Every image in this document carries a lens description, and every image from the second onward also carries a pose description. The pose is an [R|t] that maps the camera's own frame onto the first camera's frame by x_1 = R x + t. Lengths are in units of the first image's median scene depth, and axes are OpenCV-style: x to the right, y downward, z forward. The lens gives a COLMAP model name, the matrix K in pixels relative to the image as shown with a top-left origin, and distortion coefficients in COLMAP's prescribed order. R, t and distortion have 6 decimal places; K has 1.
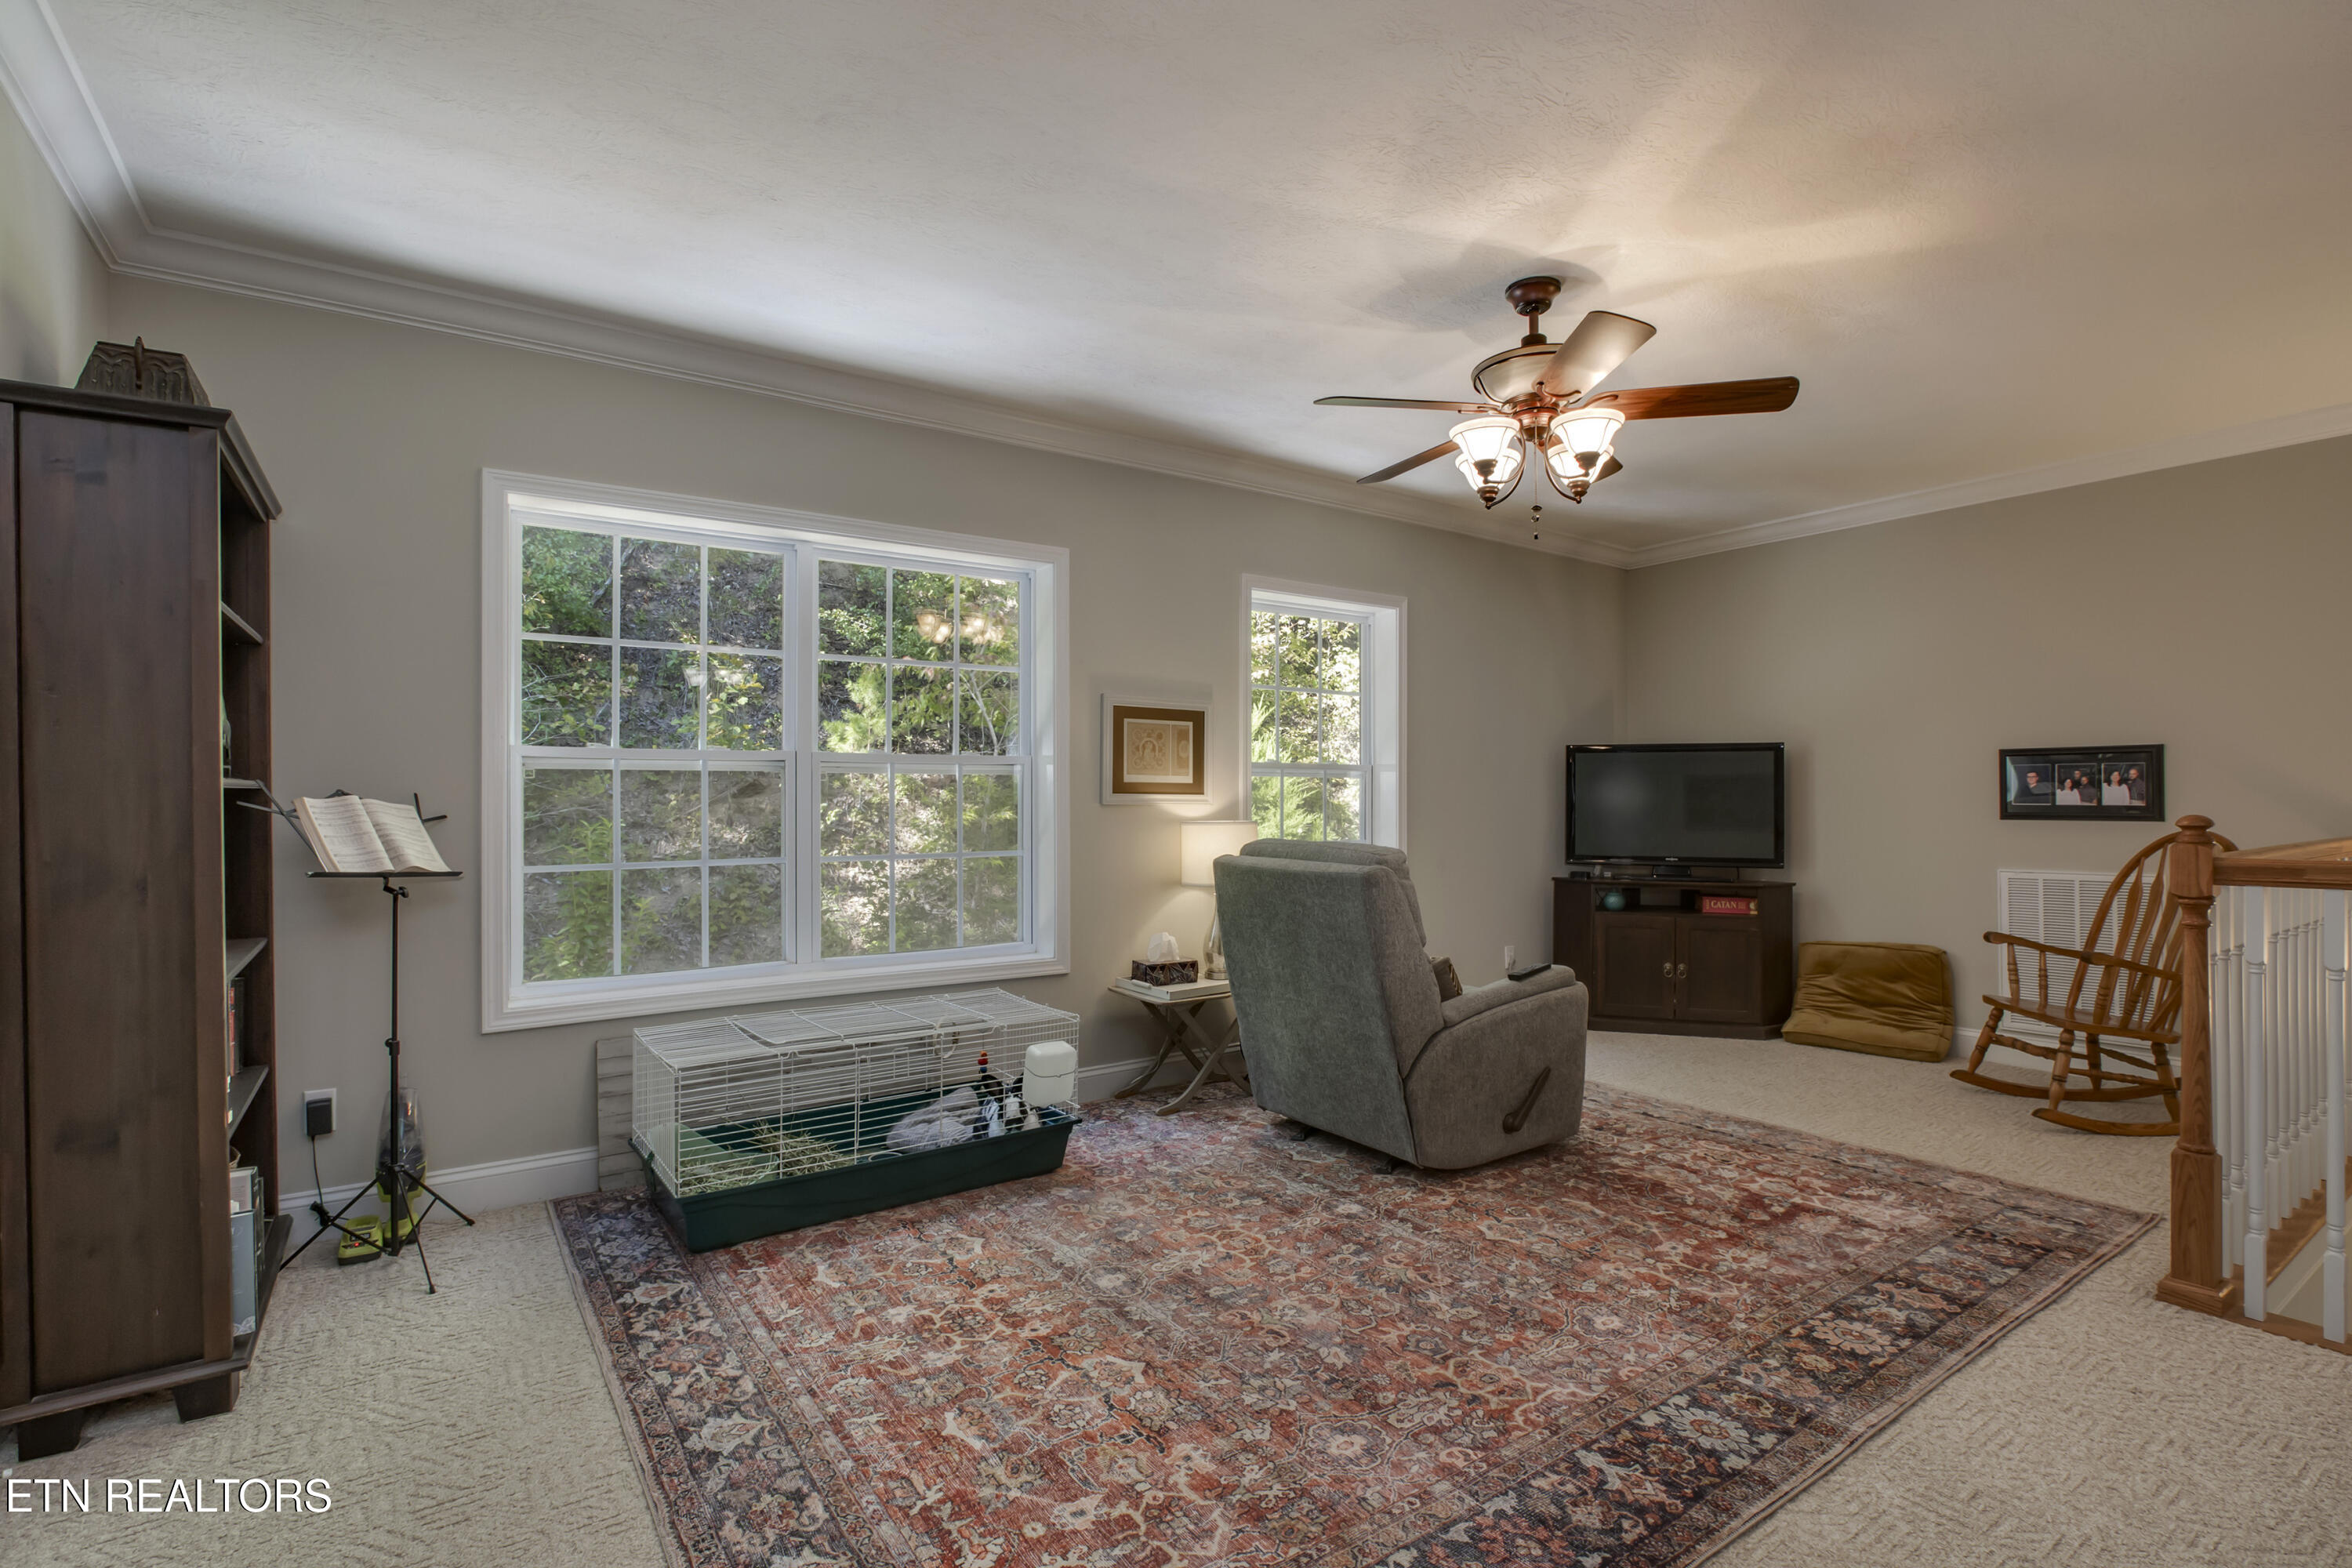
lens RADIAL K [[1092.9, 0, 1177.8], [0, 1092.9, 800.1], [0, 0, 1]] dist [-0.019364, 0.002358]
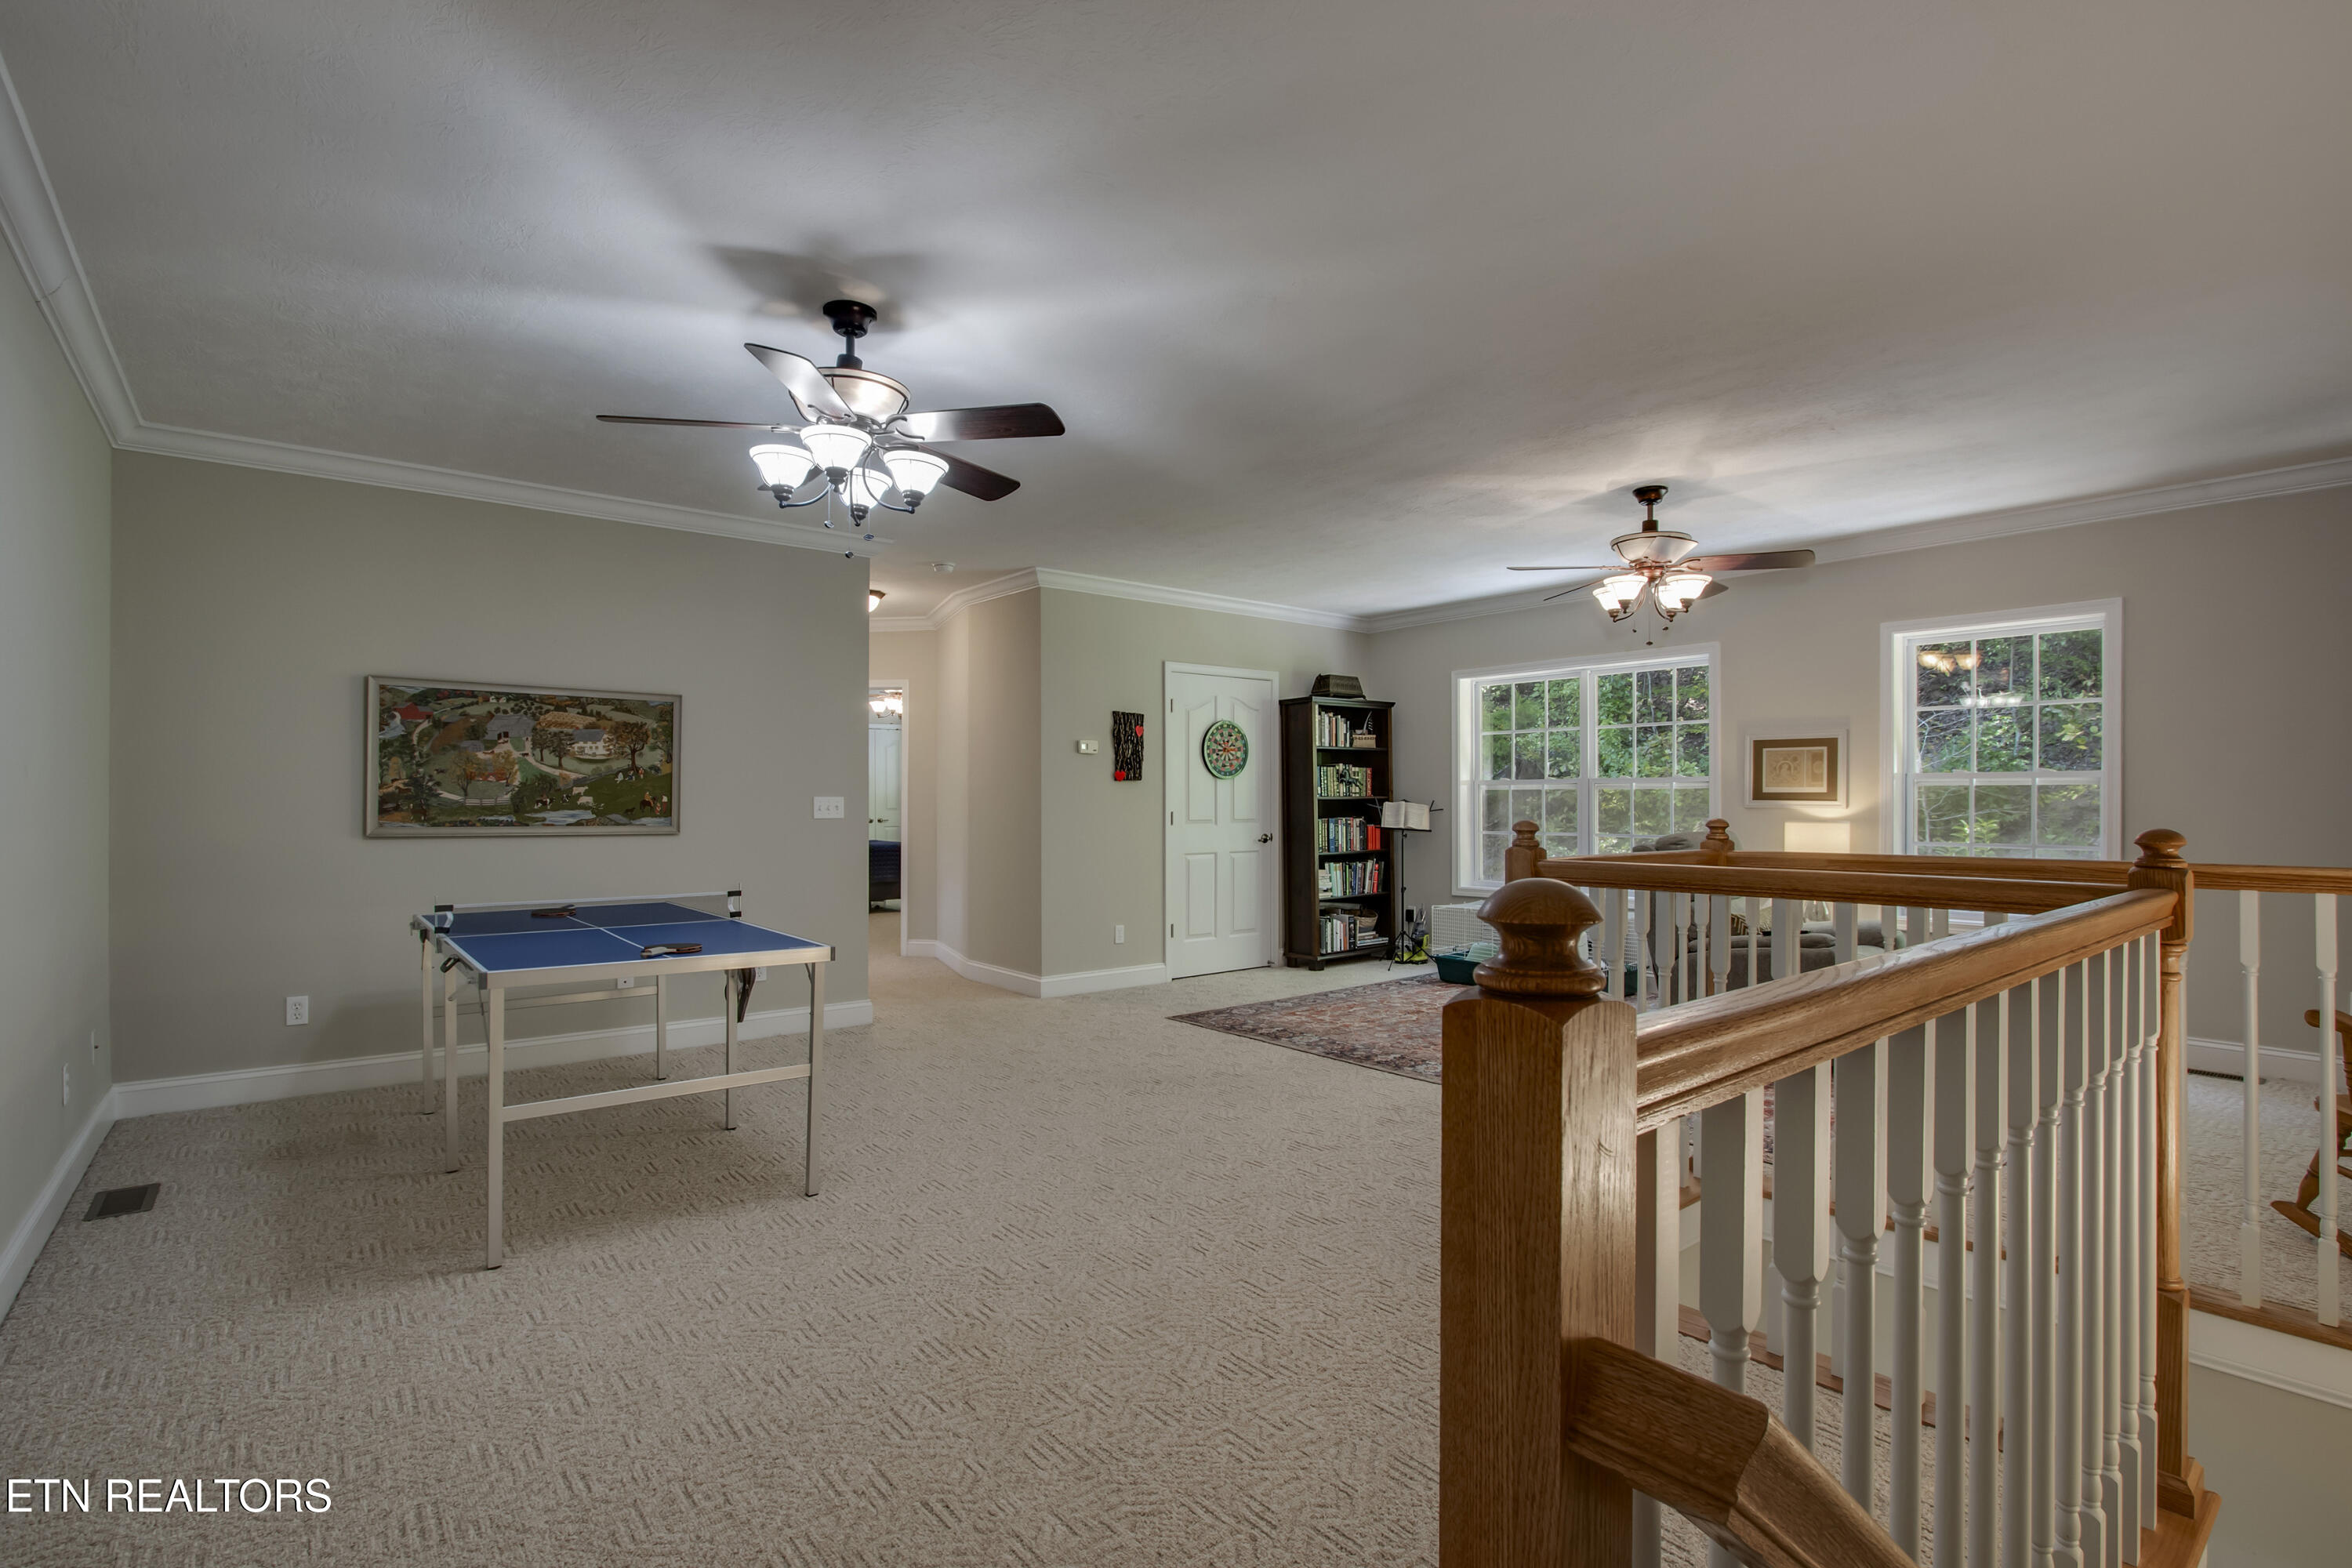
lens RADIAL K [[1083.4, 0, 1175.7], [0, 1083.4, 801.1], [0, 0, 1]] dist [-0.022155, 0.004722]
pose [[0.073711, 0.001391, -0.997279, 1.985861], [-0.003172, 0.999994, 0.001160, -0.007187], [0.997275, 0.003078, 0.073715, 0.189116]]
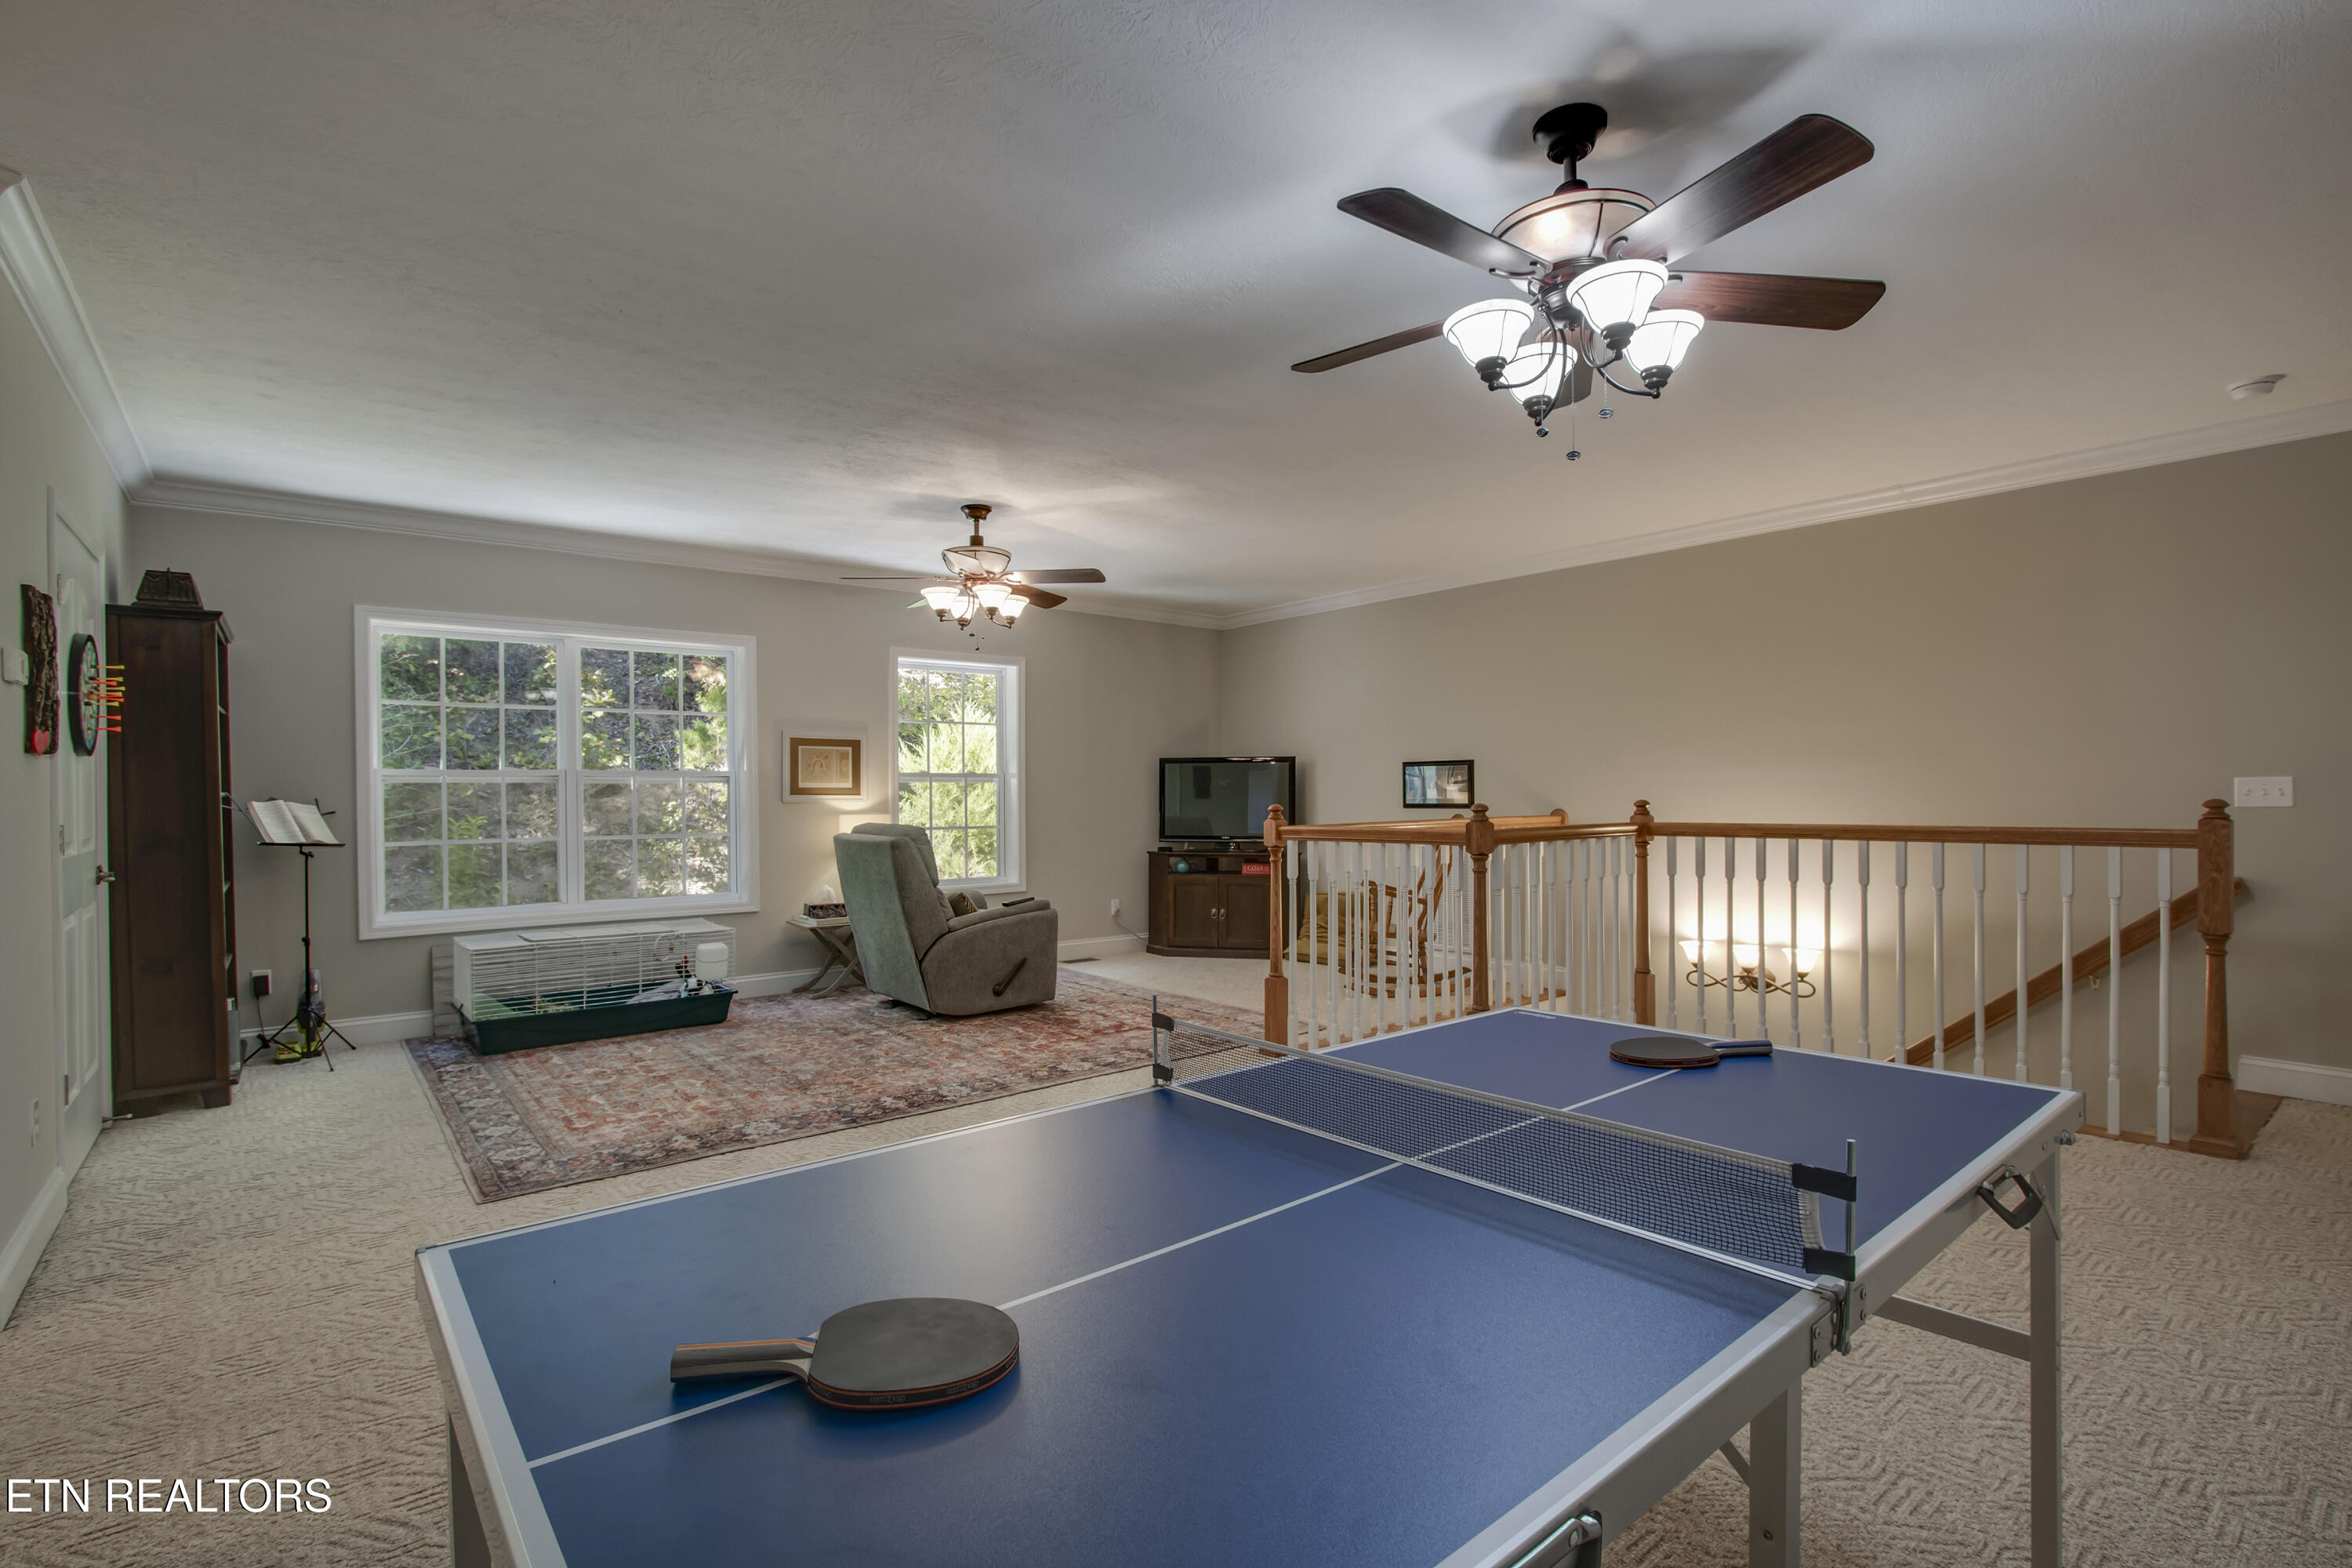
lens RADIAL K [[1077.4, 0, 1171.7], [0, 1077.4, 806.4], [0, 0, 1]] dist [-0.024784, 0.009362]
pose [[0.996836, -0.006482, 0.079220, 0.533254], [0.005720, 0.999935, 0.009841, -0.002799], [-0.079279, -0.009356, 0.996809, -0.819740]]
